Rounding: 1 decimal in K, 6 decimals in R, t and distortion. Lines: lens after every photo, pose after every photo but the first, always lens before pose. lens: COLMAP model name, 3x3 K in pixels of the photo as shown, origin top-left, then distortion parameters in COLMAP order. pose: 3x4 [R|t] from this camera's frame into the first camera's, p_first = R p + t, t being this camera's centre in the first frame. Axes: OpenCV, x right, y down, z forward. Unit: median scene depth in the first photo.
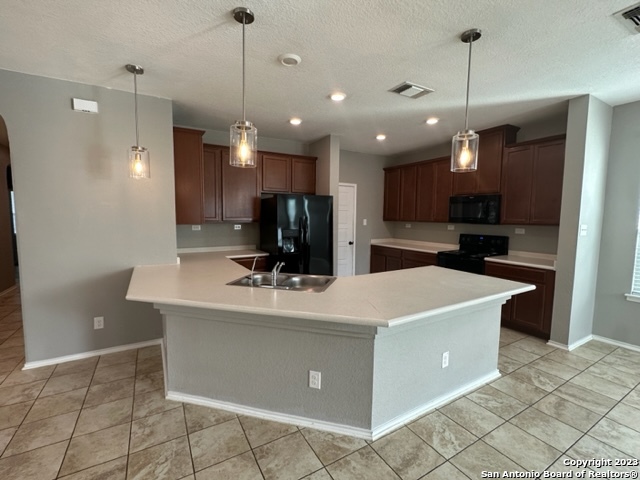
lens RADIAL K [[292.2, 0, 320.0], [0, 292.2, 240.0], [0, 0, 1]] dist [-0.001775, -0.000406]
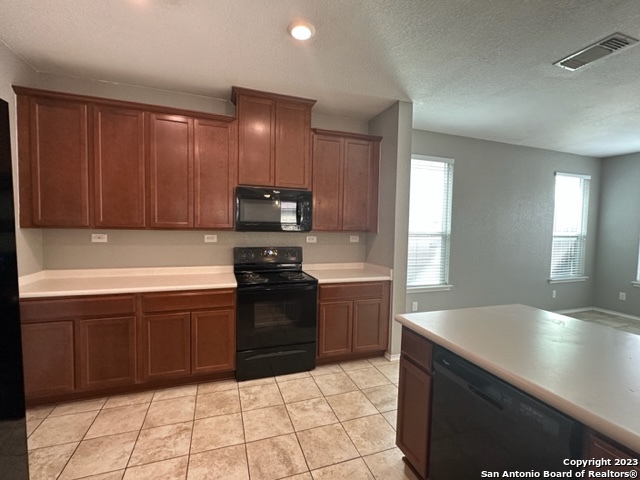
lens RADIAL K [[292.2, 0, 320.0], [0, 292.2, 240.0], [0, 0, 1]] dist [-0.001775, -0.000406]
pose [[0.184727, -0.050547, 0.981489, -0.106156], [0.064452, 0.997150, 0.039223, -0.052848], [-0.980674, 0.056014, 0.187458, 0.726893]]
